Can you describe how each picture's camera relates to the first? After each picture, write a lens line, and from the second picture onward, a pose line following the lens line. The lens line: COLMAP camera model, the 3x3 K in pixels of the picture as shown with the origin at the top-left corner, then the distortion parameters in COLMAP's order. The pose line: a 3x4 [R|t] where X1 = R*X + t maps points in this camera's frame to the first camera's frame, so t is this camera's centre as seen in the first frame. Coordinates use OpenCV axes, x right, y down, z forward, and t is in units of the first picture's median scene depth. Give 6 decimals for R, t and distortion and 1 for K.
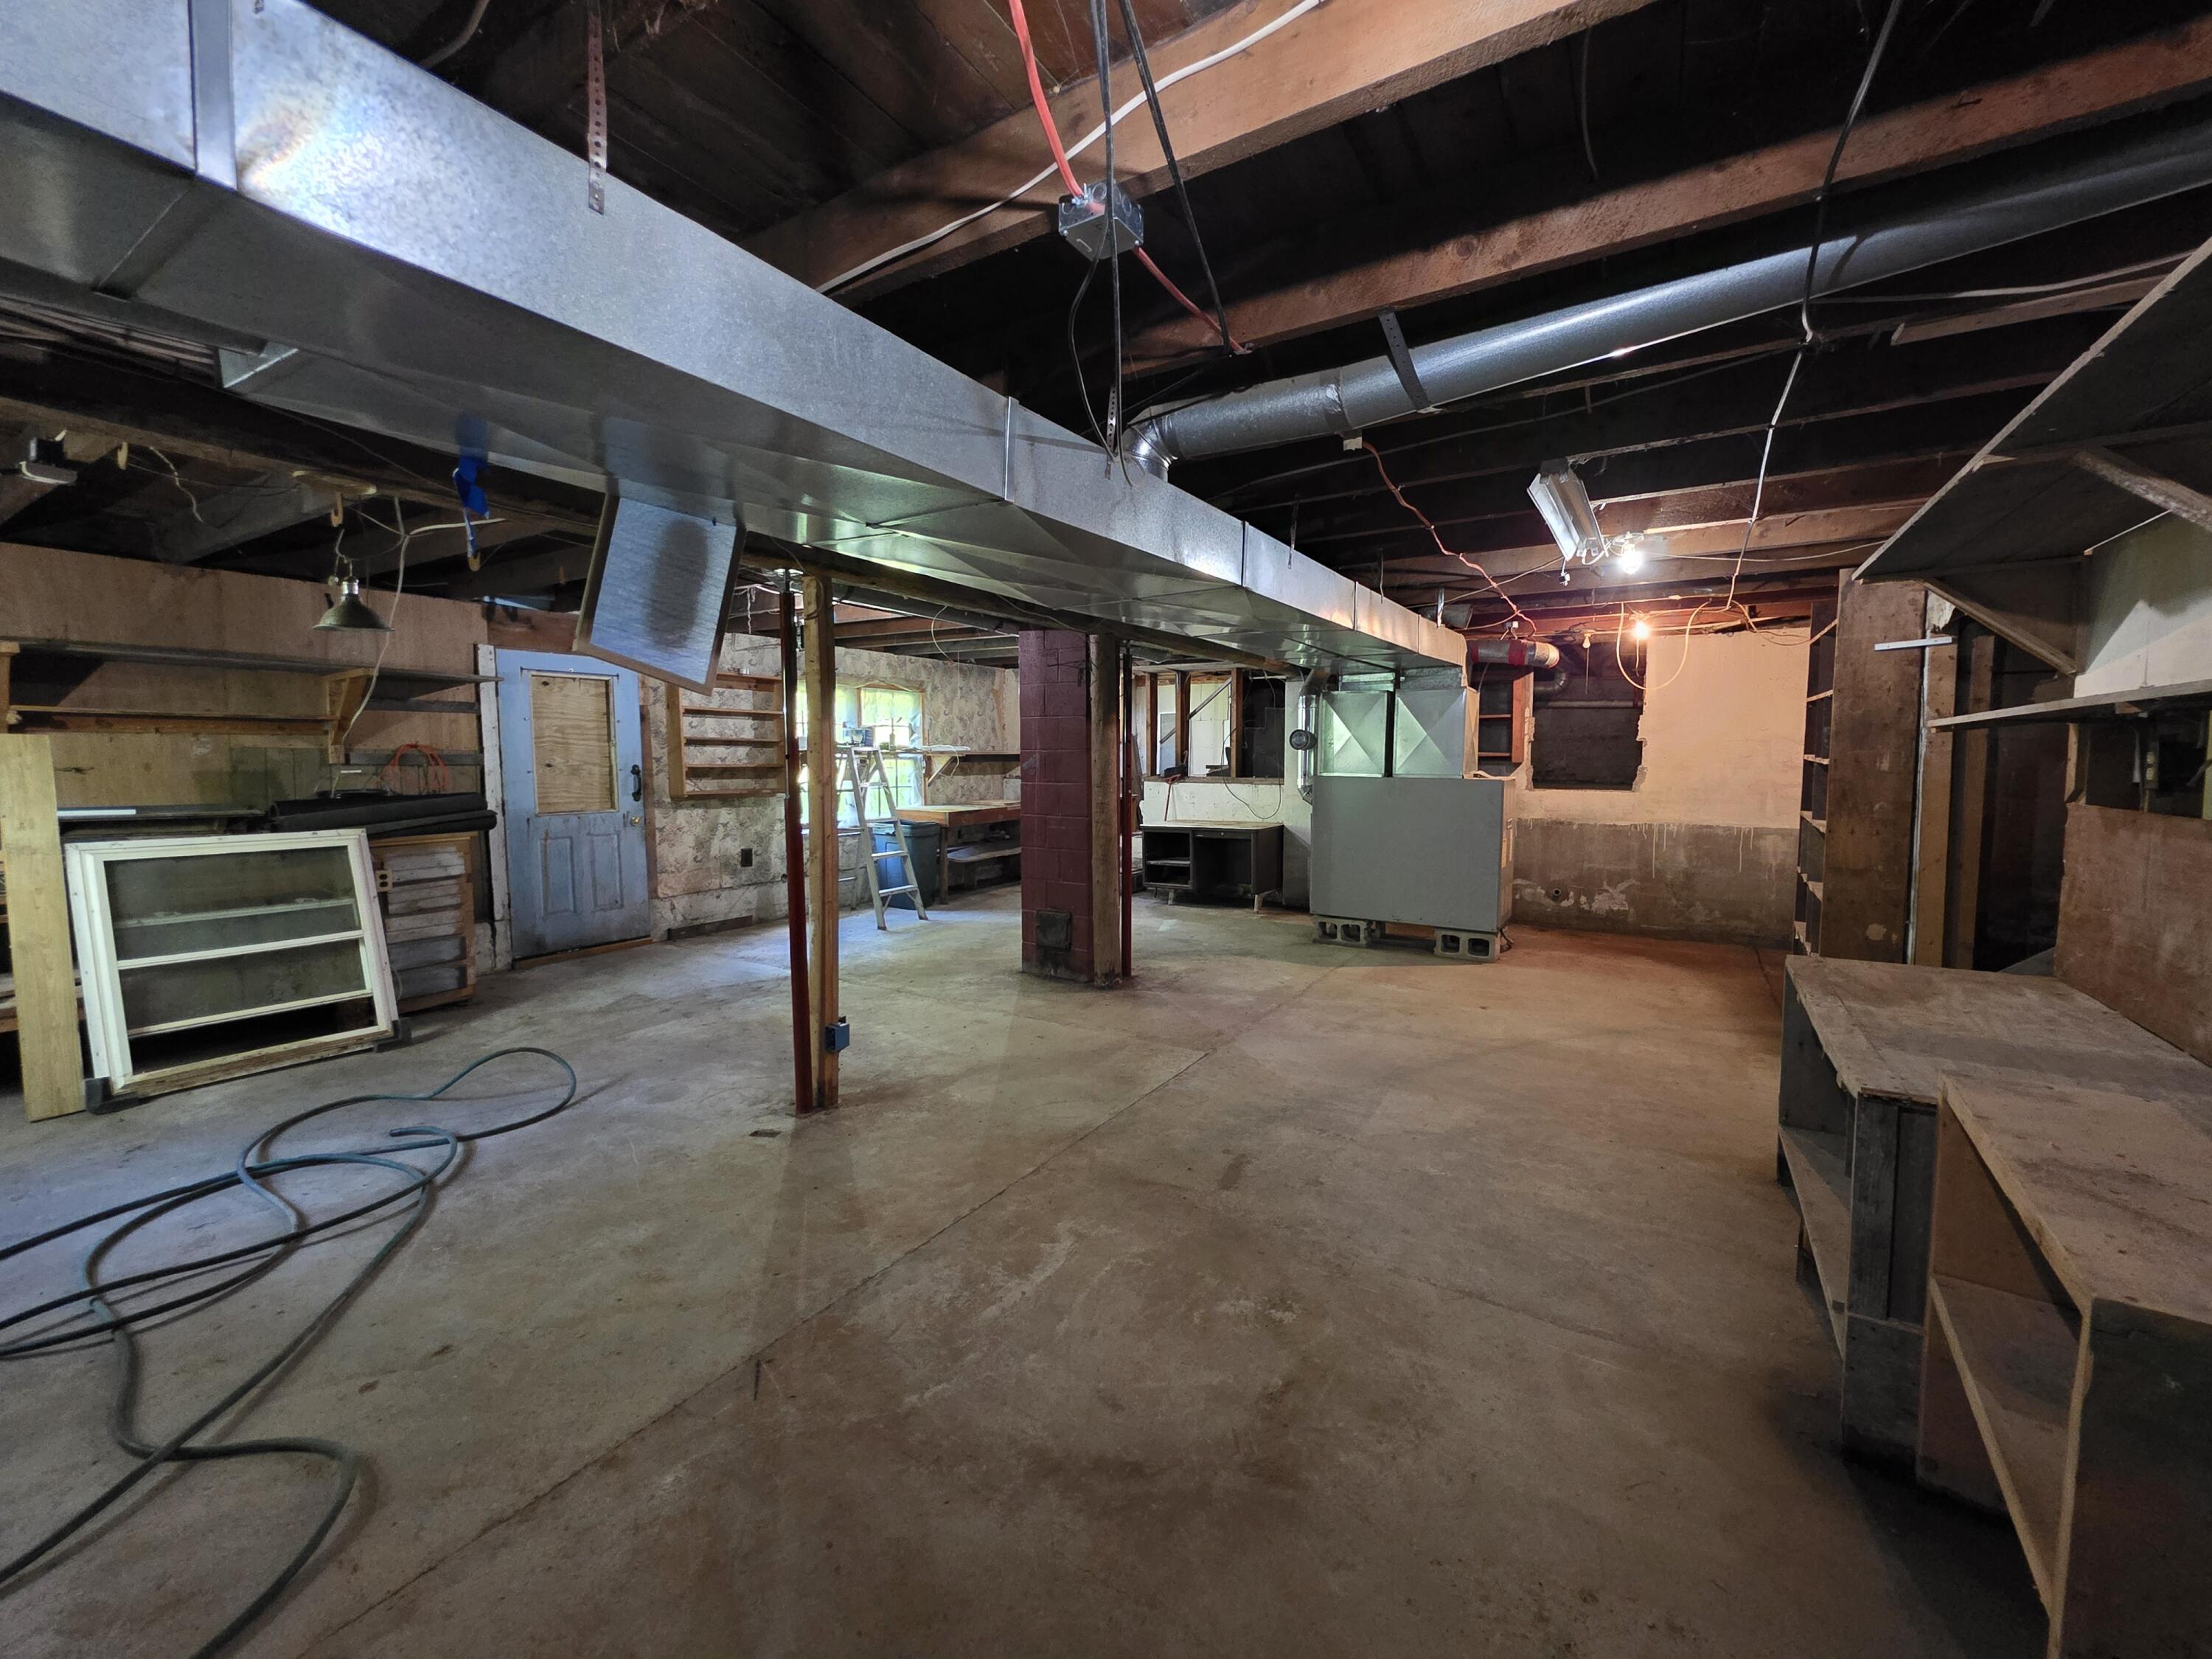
lens RADIAL K [[886.7, 0, 1102.6], [0, 886.7, 825.5], [0, 0, 1]] dist [0.000257, 0.000398]
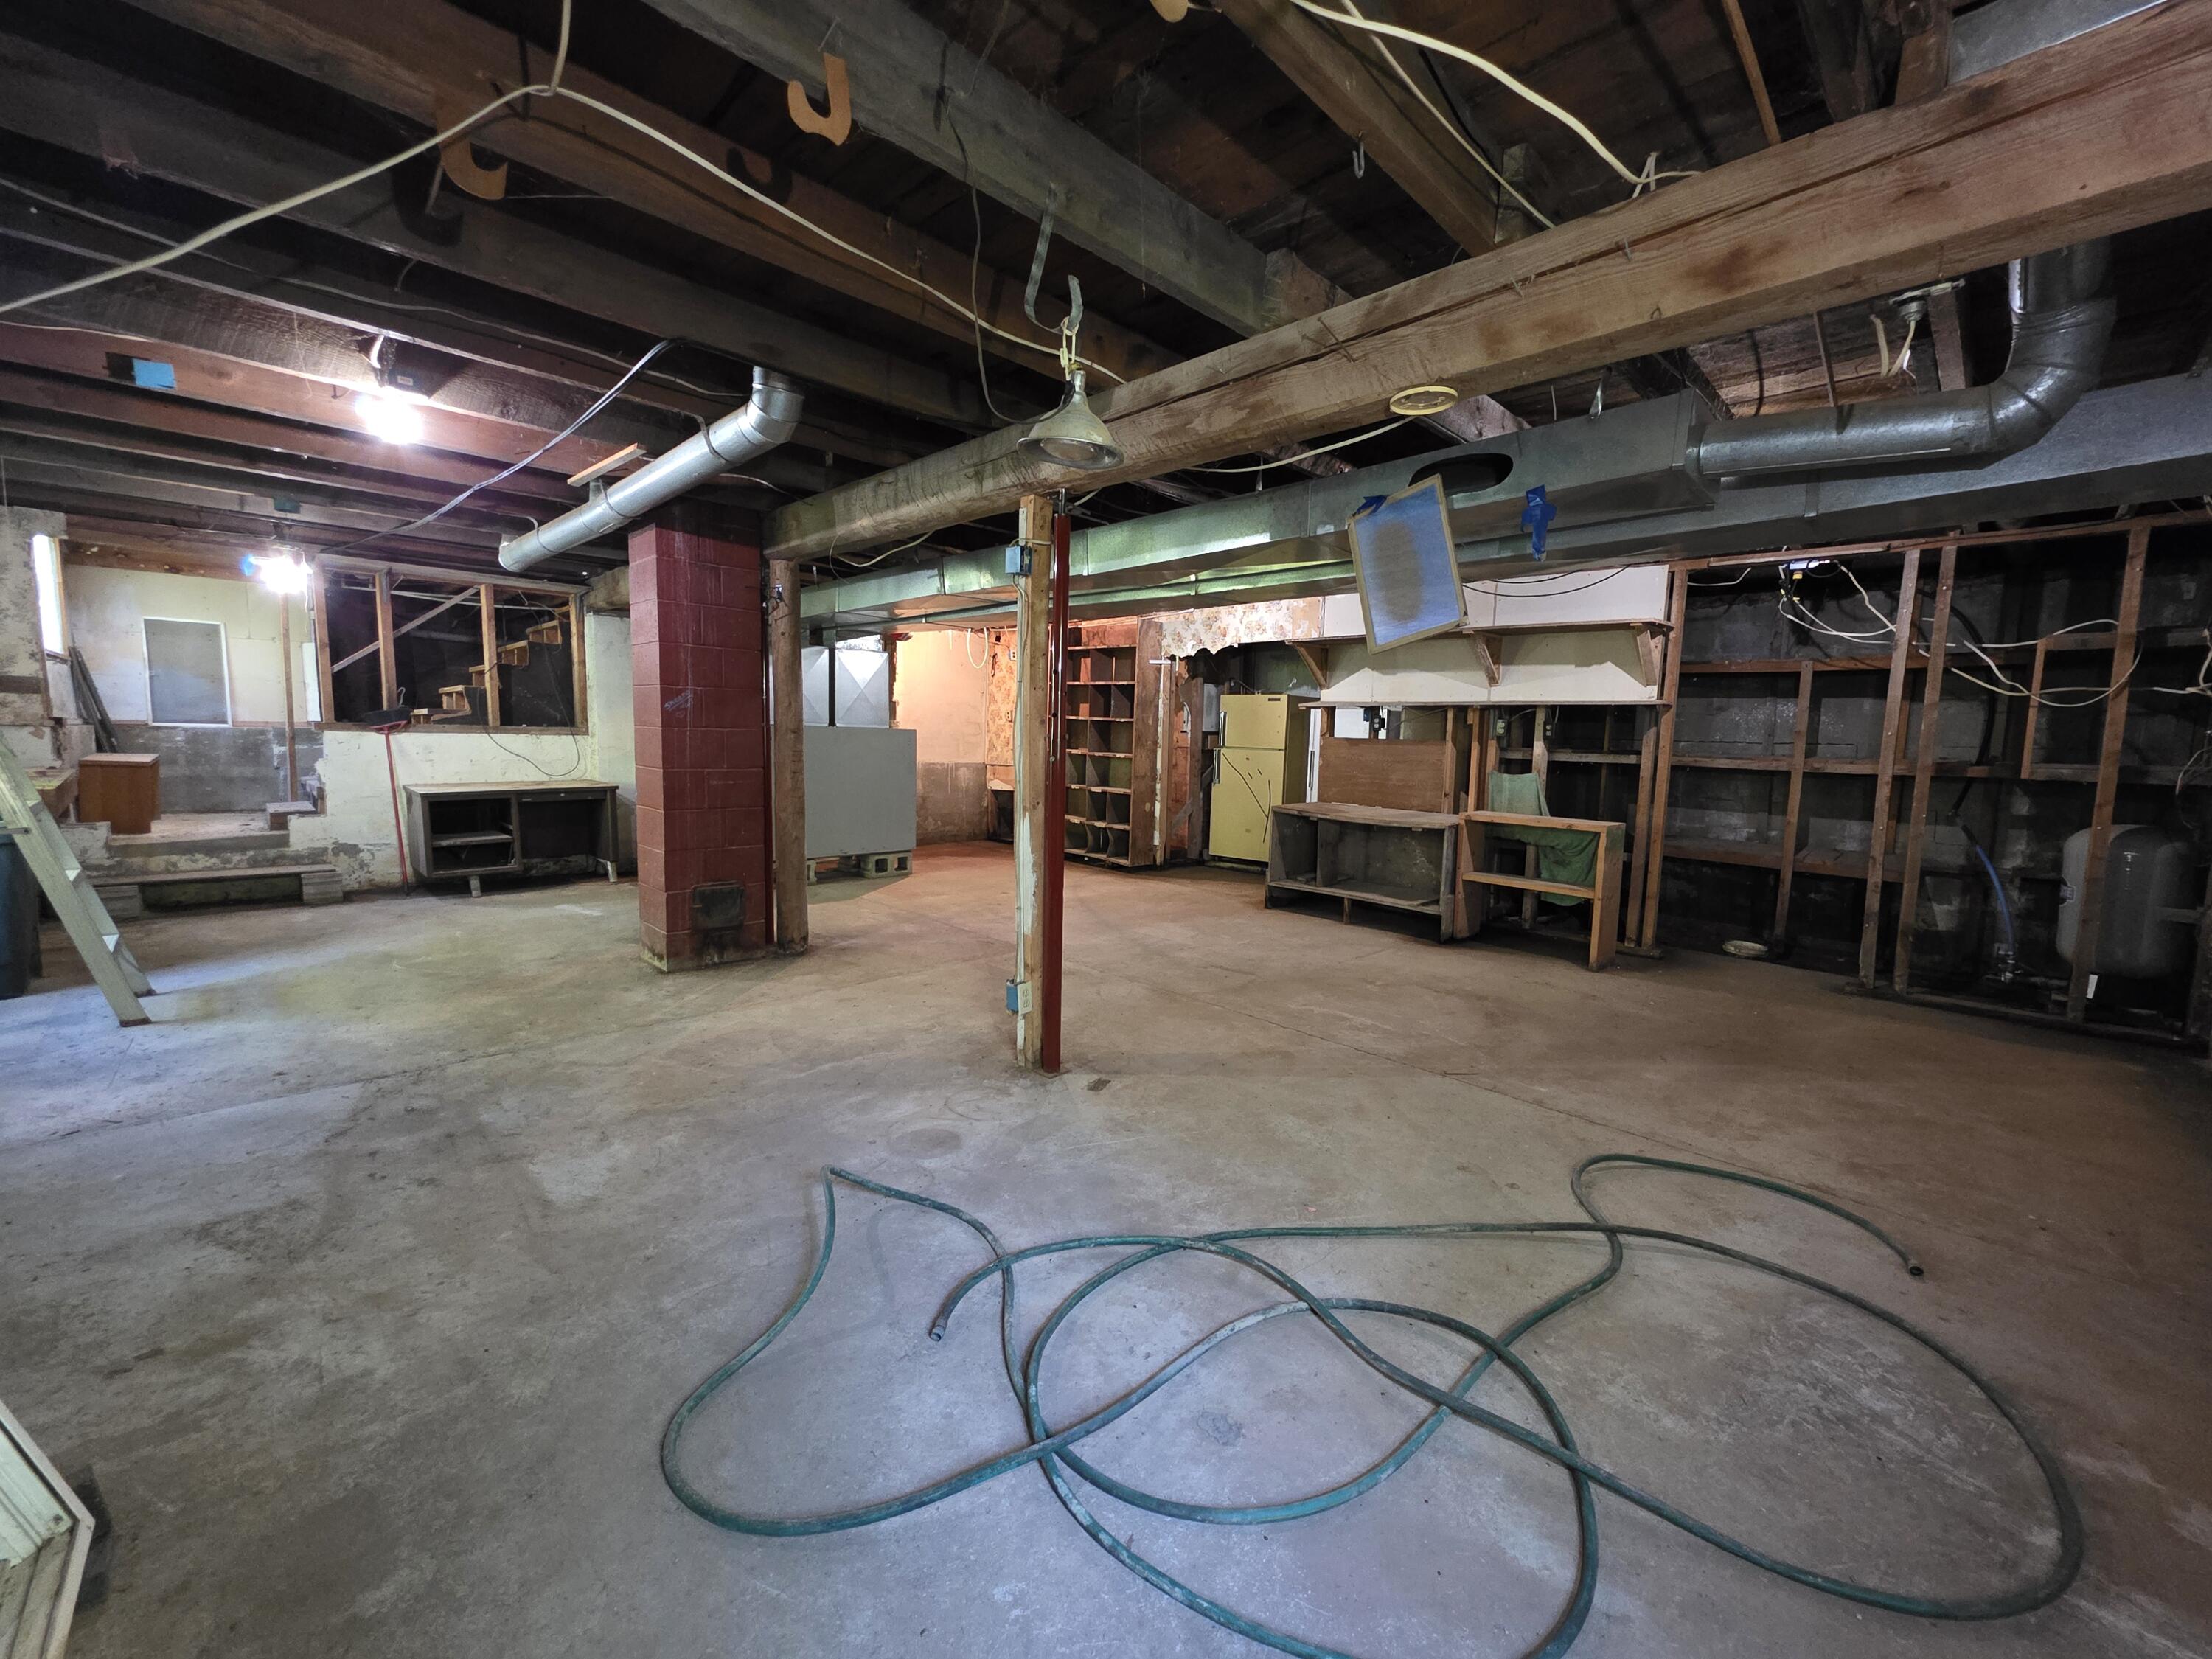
lens RADIAL K [[886.7, 0, 1121.0], [0, 886.7, 829.1], [0, 0, 1]] dist [0.000257, 0.000398]
pose [[0.218290, -0.100969, 0.970647, -1.430095], [0.050251, 0.994477, 0.092147, -0.022518], [-0.974589, 0.028662, 0.222158, 0.831841]]
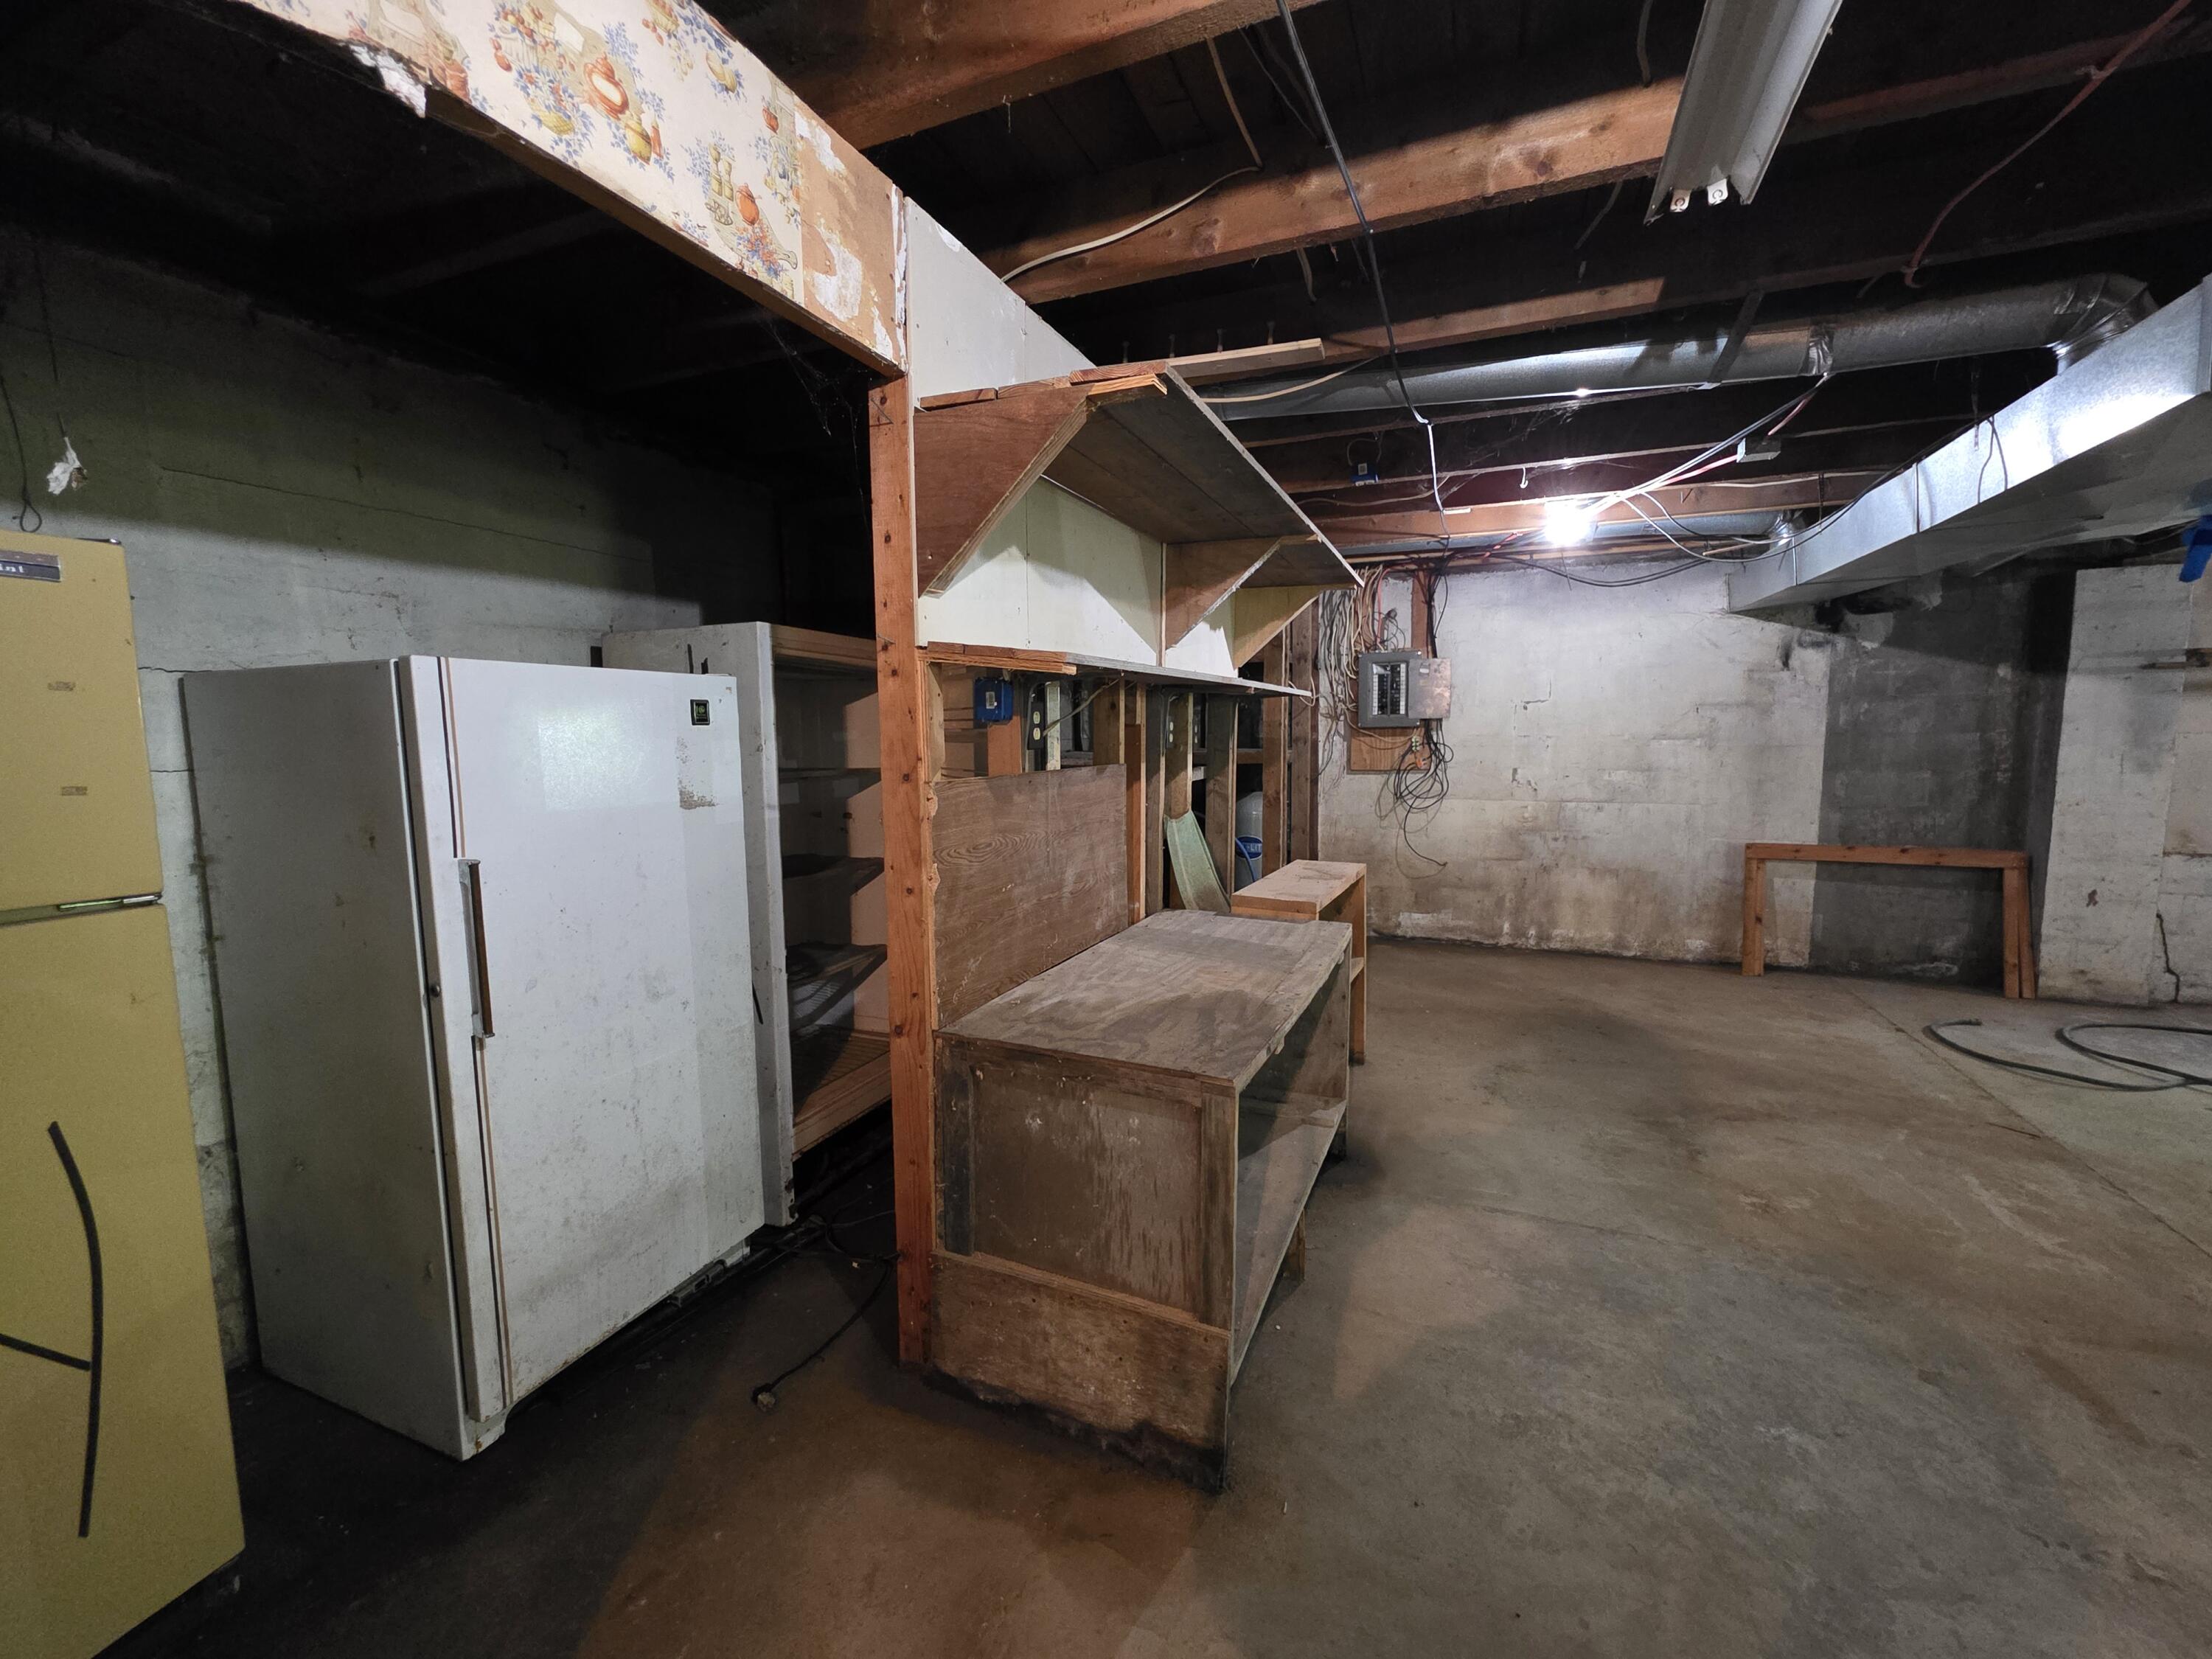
lens RADIAL K [[886.7, 0, 1113.5], [0, 886.7, 816.4], [0, 0, 1]] dist [0.000257, 0.000398]
pose [[-0.987335, 0.025942, -0.156512, 0.879678], [-0.001183, 0.985308, 0.170782, -0.096314], [0.158643, 0.168804, -0.972799, 1.414224]]
